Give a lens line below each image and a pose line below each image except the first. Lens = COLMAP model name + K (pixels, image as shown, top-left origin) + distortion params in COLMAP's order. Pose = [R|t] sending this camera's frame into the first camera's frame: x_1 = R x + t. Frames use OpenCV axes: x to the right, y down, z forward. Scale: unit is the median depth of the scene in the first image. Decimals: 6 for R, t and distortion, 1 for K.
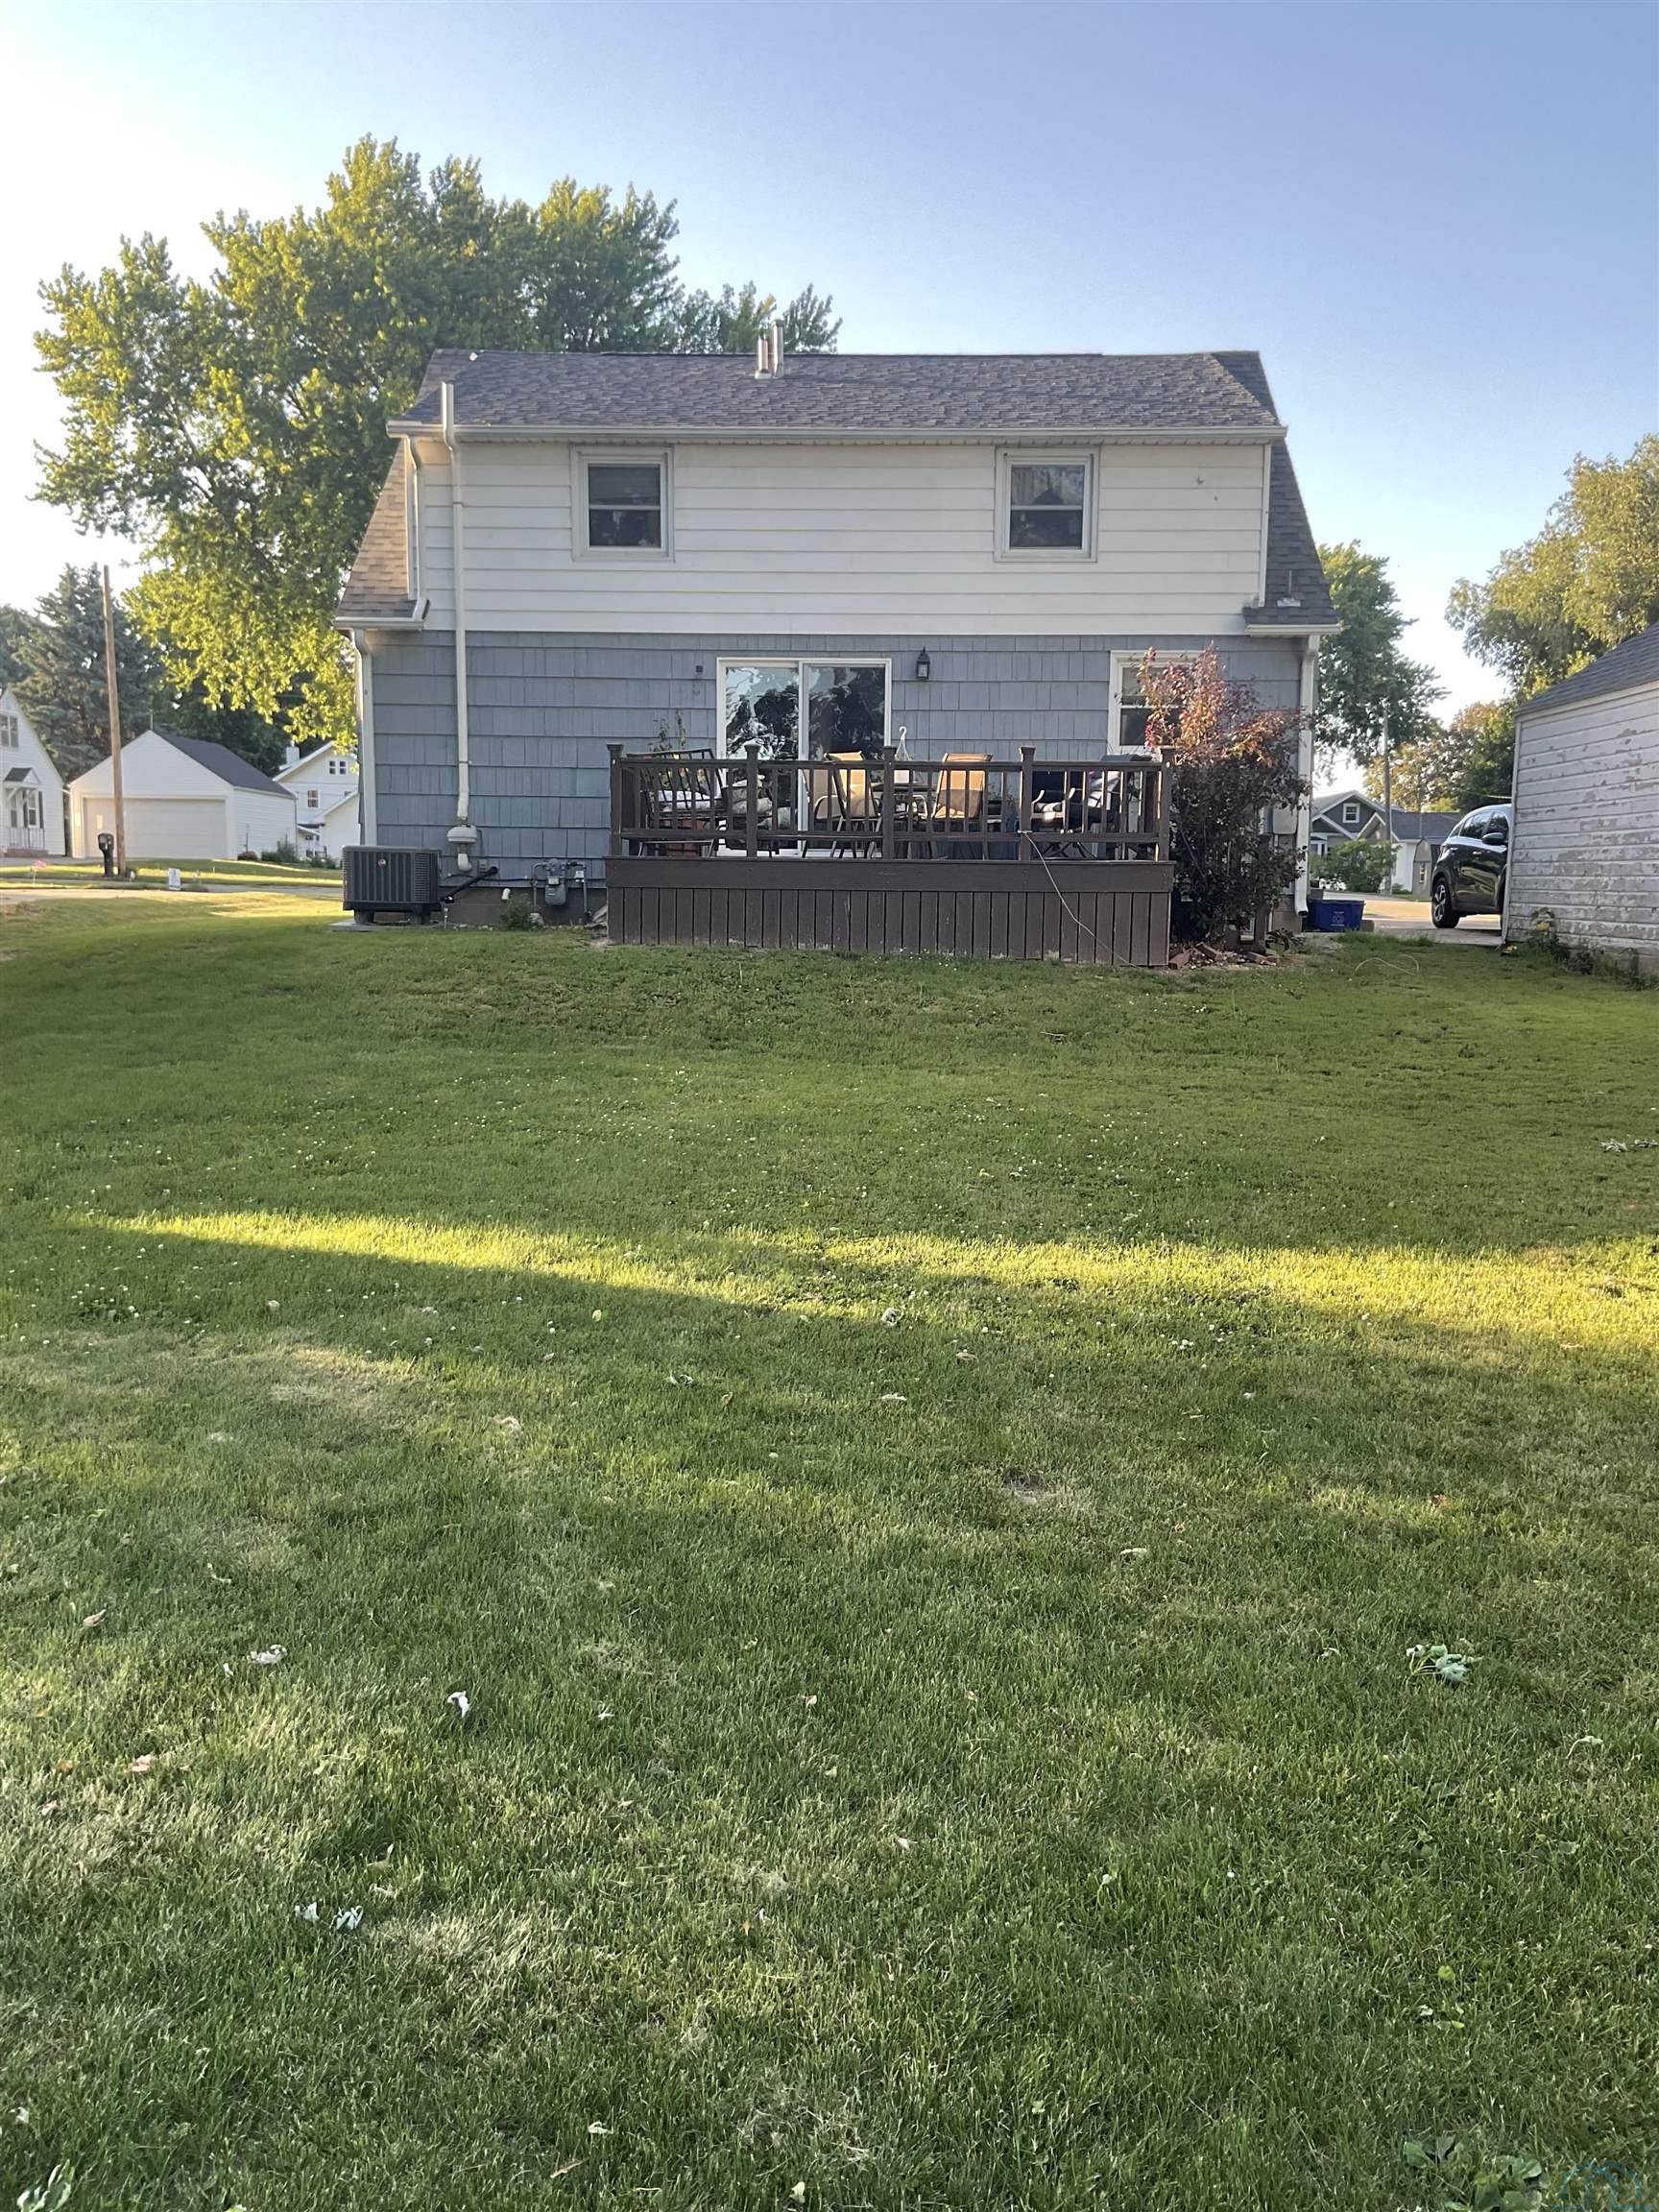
lens RADIAL K [[1841.1, 0, 851.6], [0, 1841.1, 1116.7], [0, 0, 1]] dist [0.053759, -0.082928]
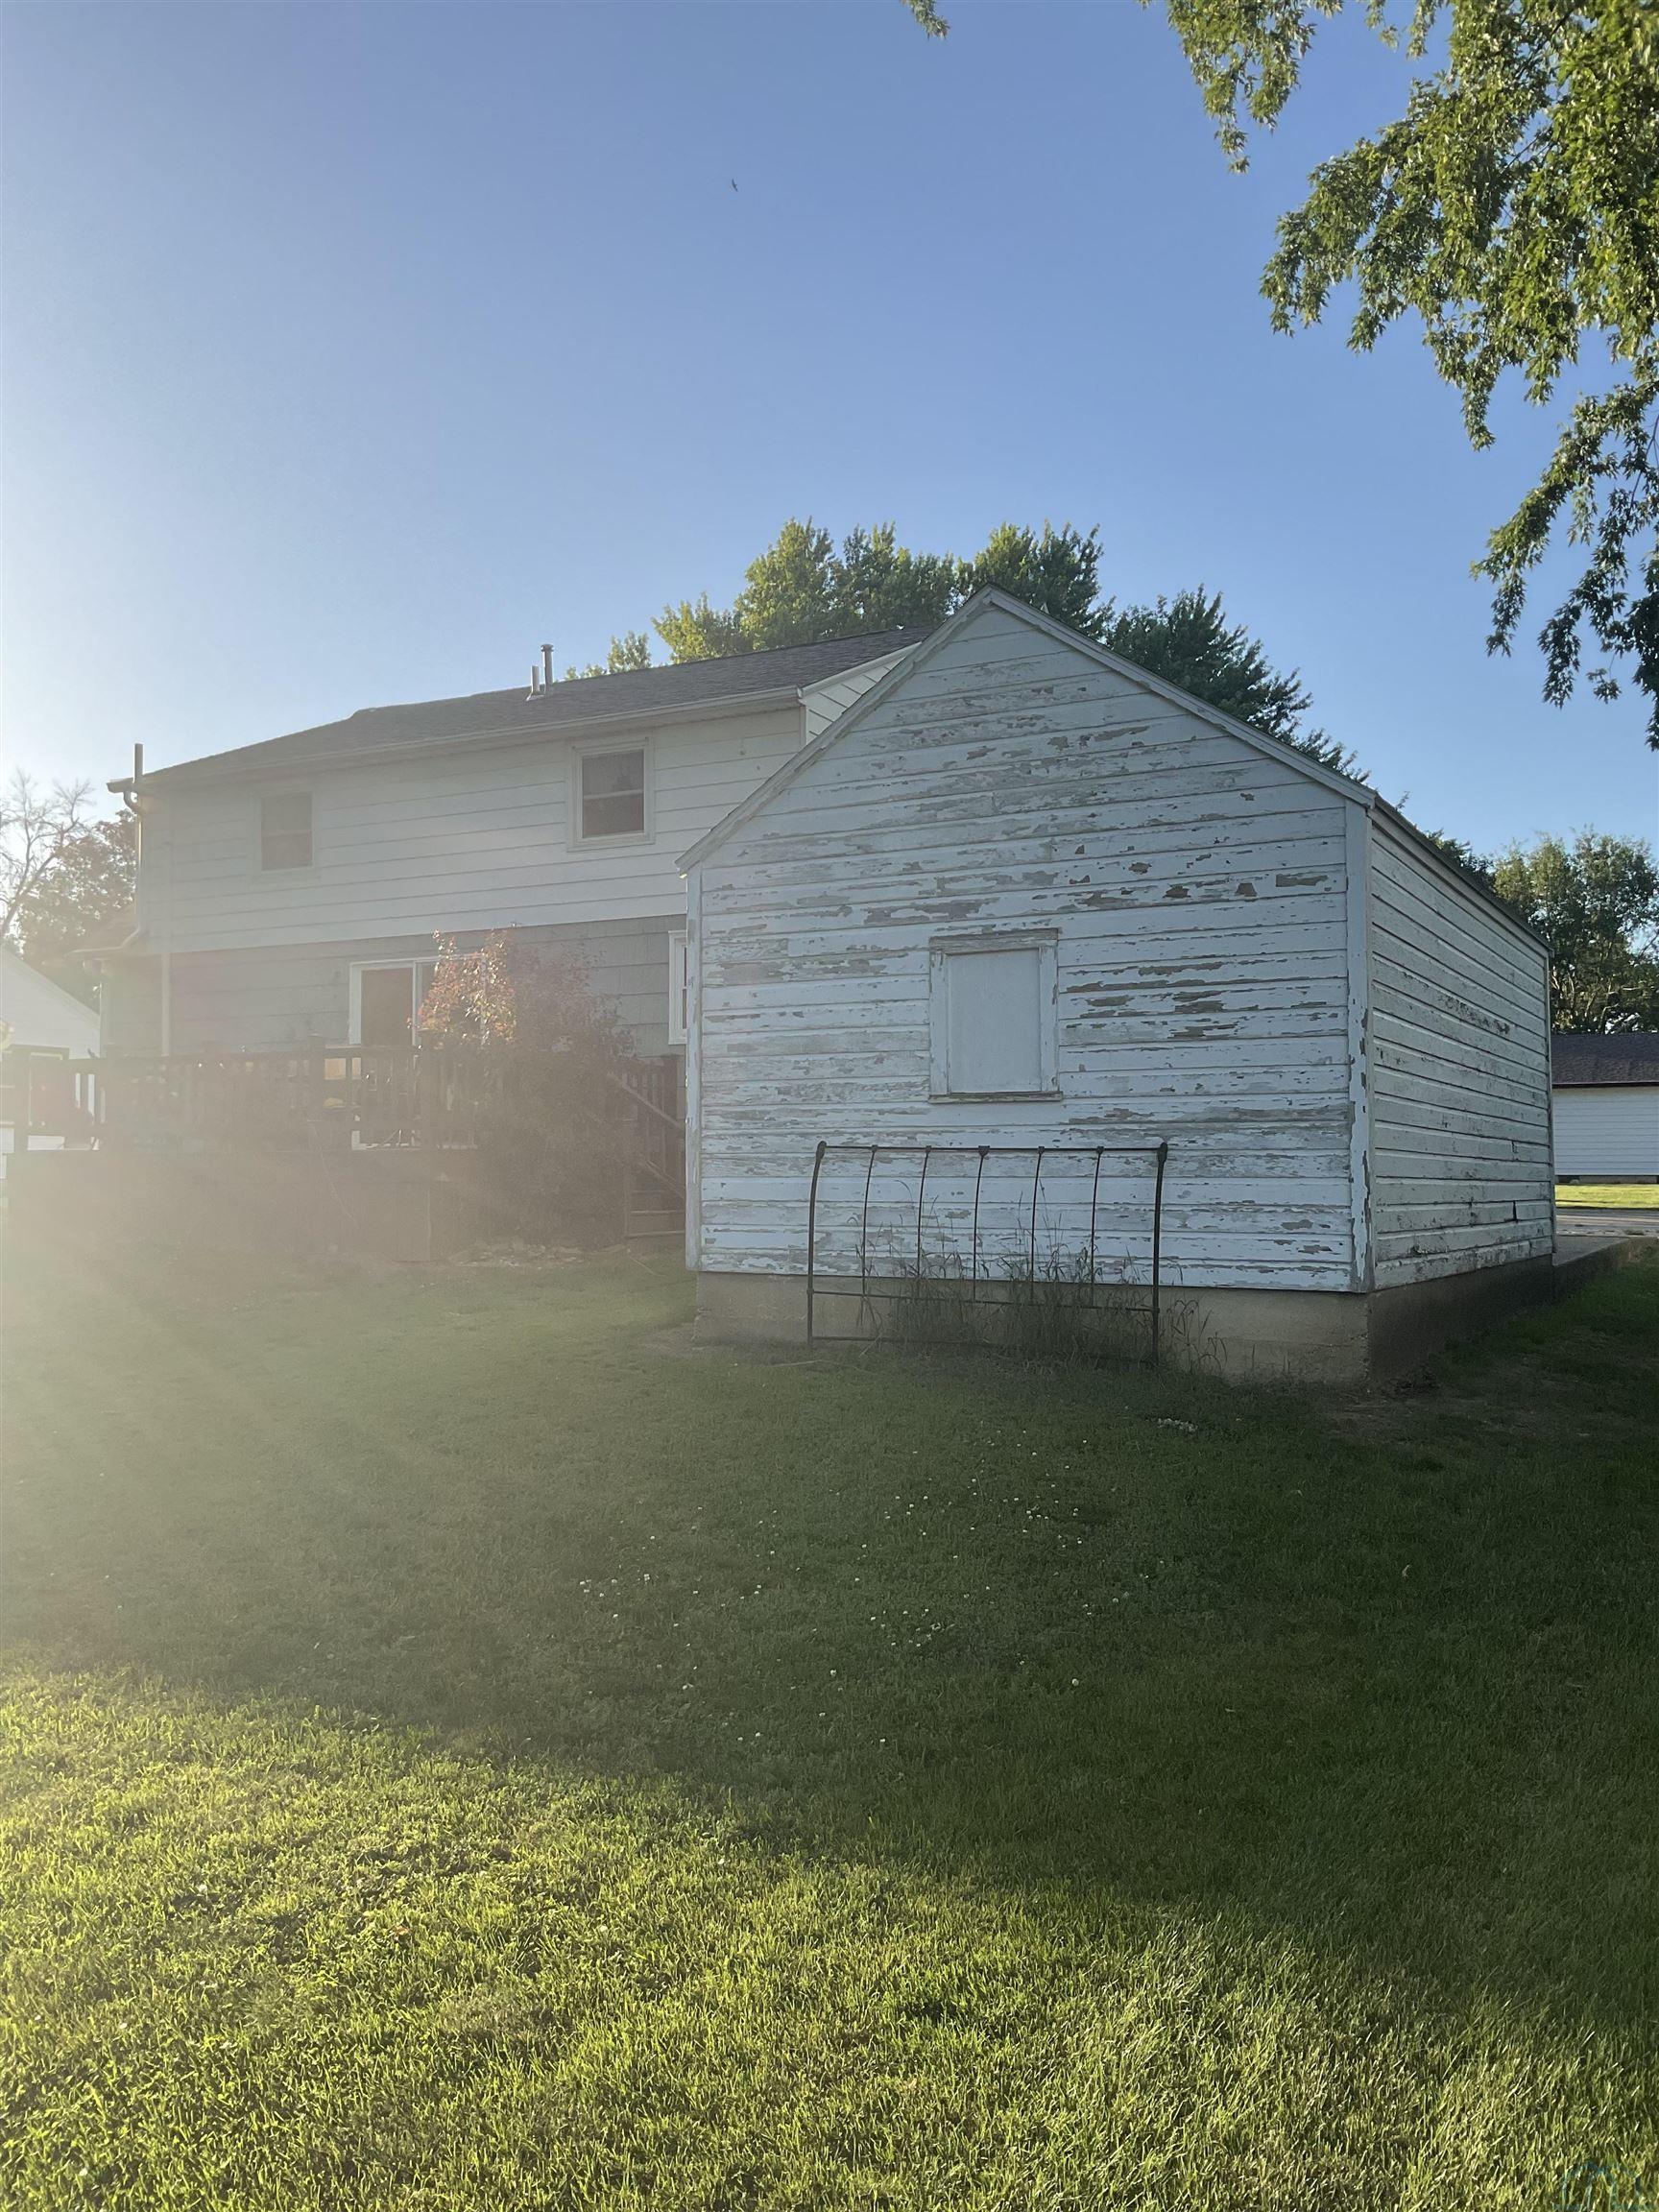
lens RADIAL K [[1841.1, 0, 814.9], [0, 1841.1, 1094.2], [0, 0, 1]] dist [0.053759, -0.082928]
pose [[0.881249, -0.026407, -0.471913, 0.649583], [-0.056810, 0.985282, -0.161221, -0.021745], [0.469225, 0.168886, 0.866779, 0.230053]]
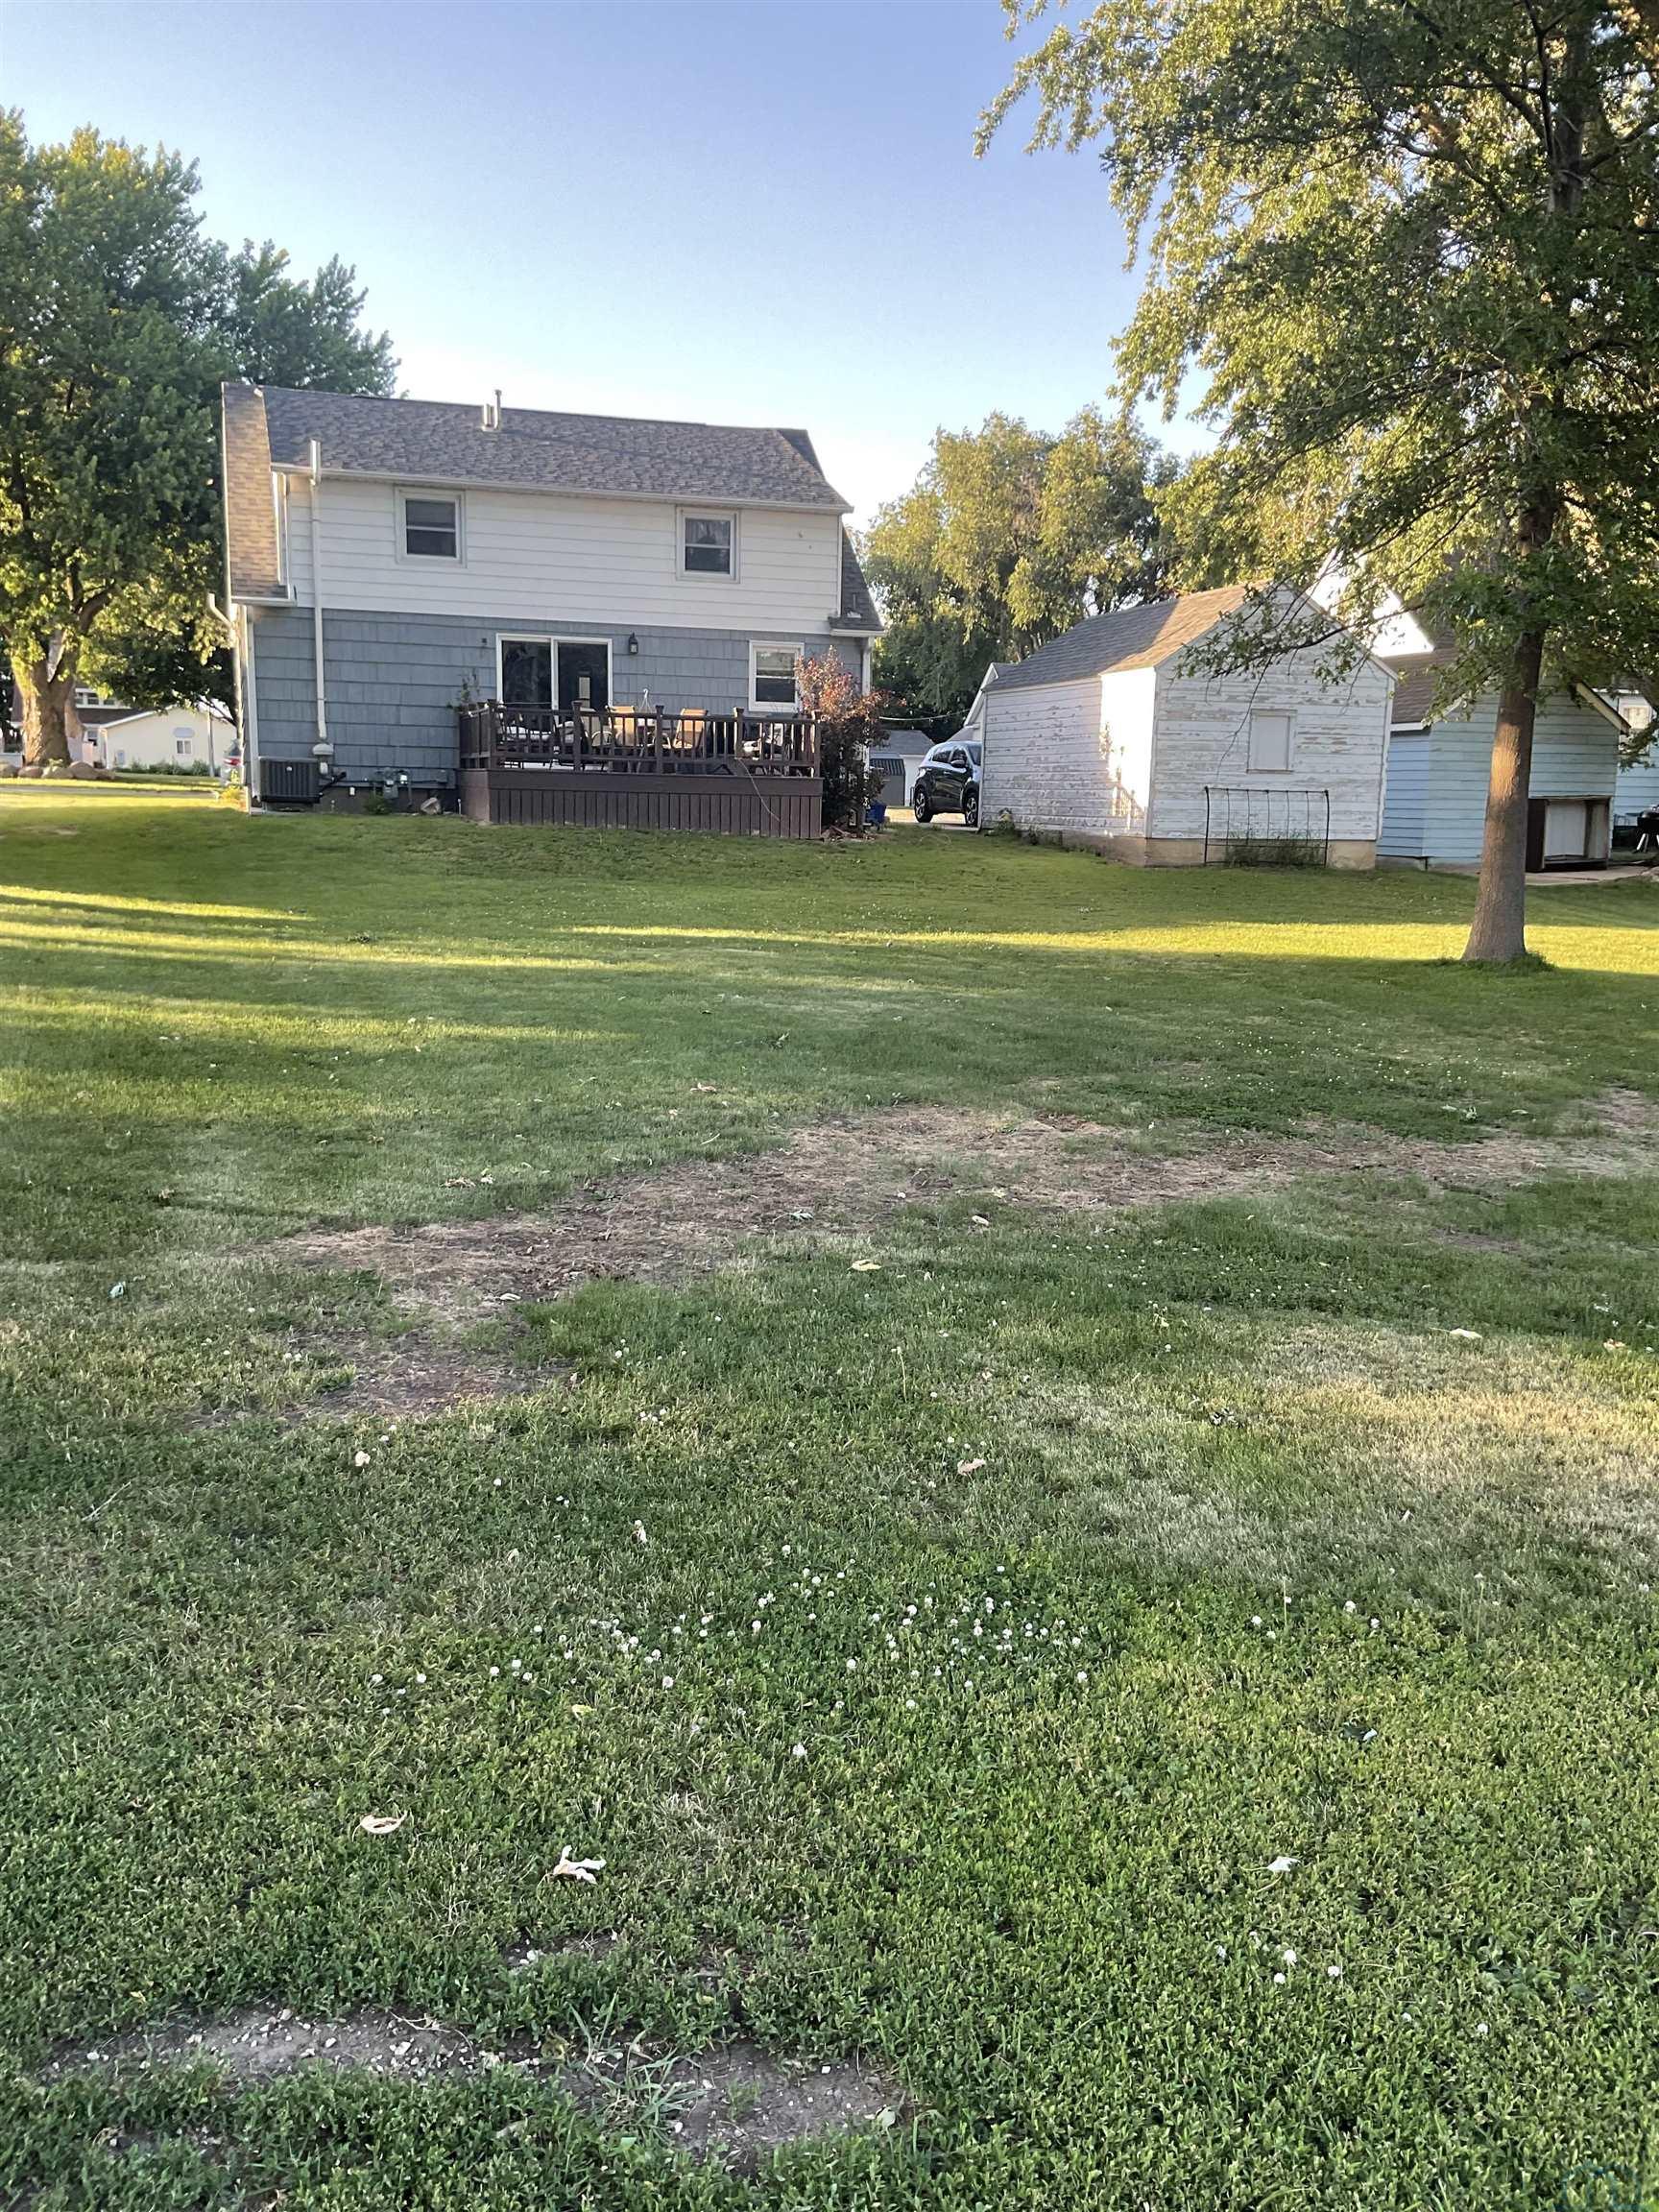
lens RADIAL K [[1841.1, 0, 842.9], [0, 1841.1, 1125.4], [0, 0, 1]] dist [0.053759, -0.082928]
pose [[0.946078, -0.045761, 0.320689, -0.305878], [0.028118, 0.997836, 0.059435, 0.068454], [-0.322715, -0.047213, 0.945318, -0.530338]]
